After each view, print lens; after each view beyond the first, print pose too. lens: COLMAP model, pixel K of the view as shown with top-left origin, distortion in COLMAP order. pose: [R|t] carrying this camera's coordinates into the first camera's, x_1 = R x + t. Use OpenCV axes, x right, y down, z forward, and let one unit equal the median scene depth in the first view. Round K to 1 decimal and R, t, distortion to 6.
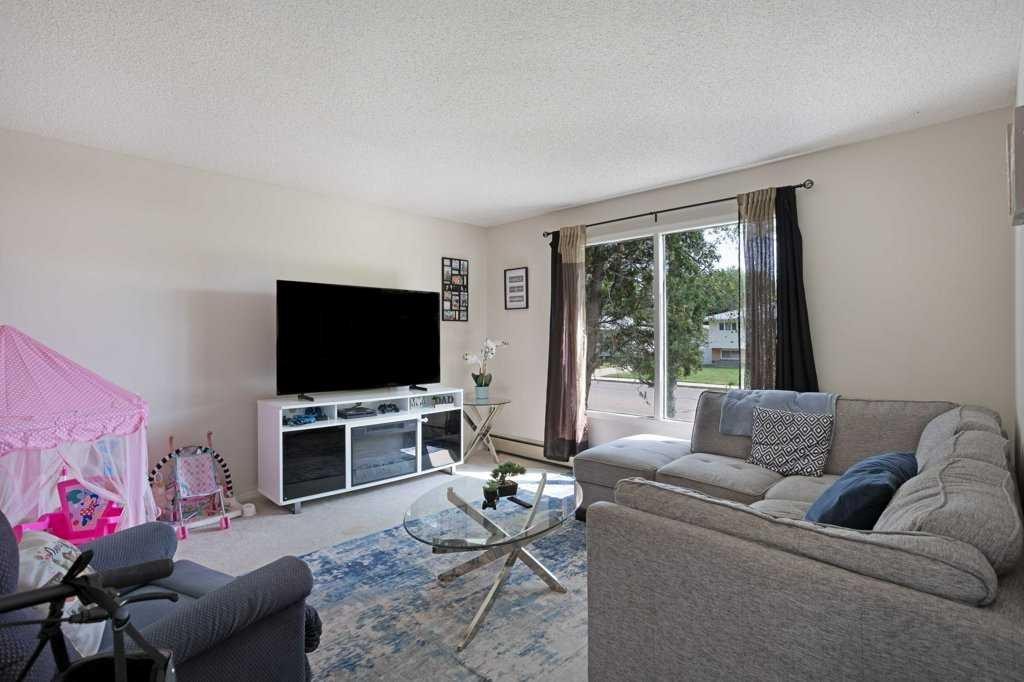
lens RADIAL K [[499.2, 0, 506.5], [0, 499.2, 335.8], [0, 0, 1]] dist [-0.050510, 0.007397]
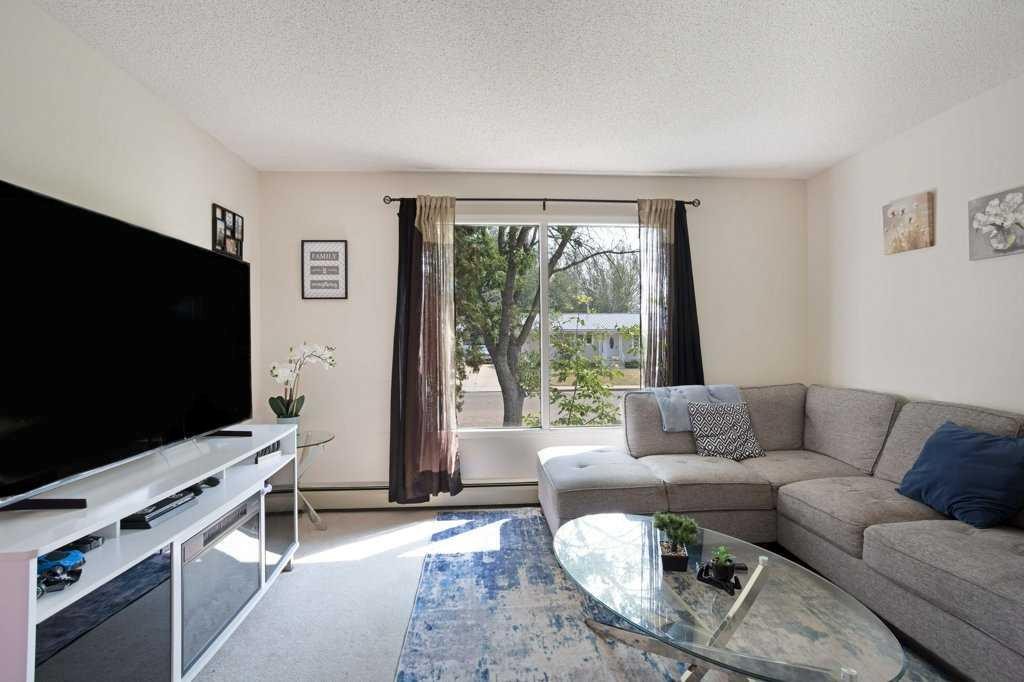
lens RADIAL K [[499.2, 0, 508.5], [0, 499.2, 336.4], [0, 0, 1]] dist [-0.050510, 0.007397]
pose [[0.651025, -0.001653, 0.759054, -0.450734], [0.004896, 0.999986, -0.002022, 0.000970], [-0.759040, 0.005033, 0.651024, 0.484005]]
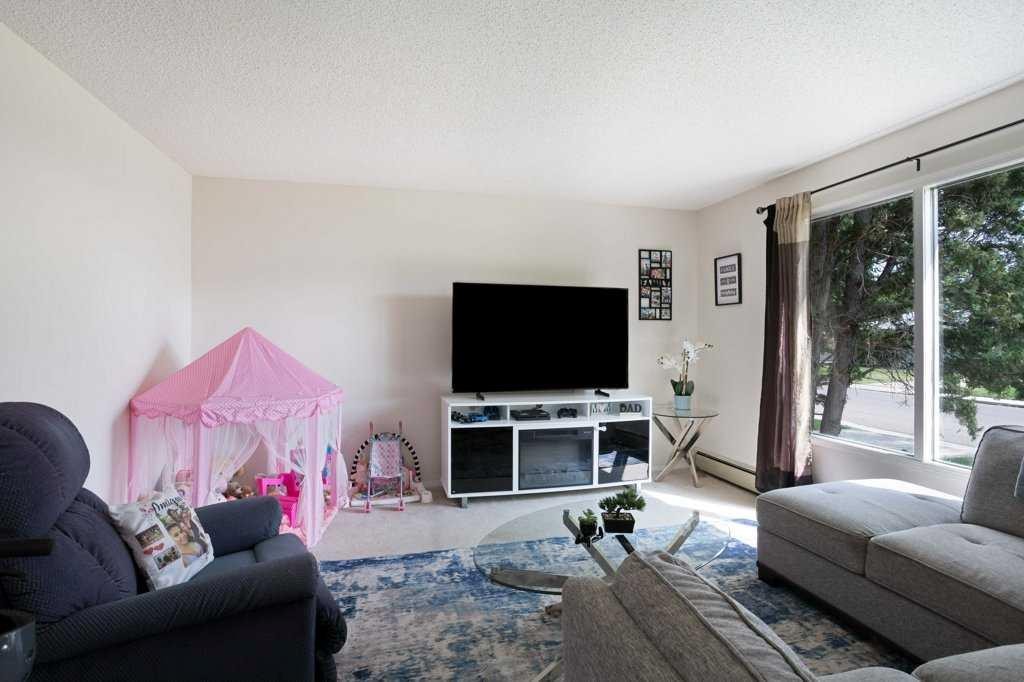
lens RADIAL K [[499.2, 0, 501.5], [0, 499.2, 338.1], [0, 0, 1]] dist [-0.050510, 0.007397]
pose [[0.854924, 0.004651, -0.518733, 0.166346], [-0.003512, 0.999989, 0.003178, 0.000926], [0.518741, -0.000896, 0.854931, 0.136175]]
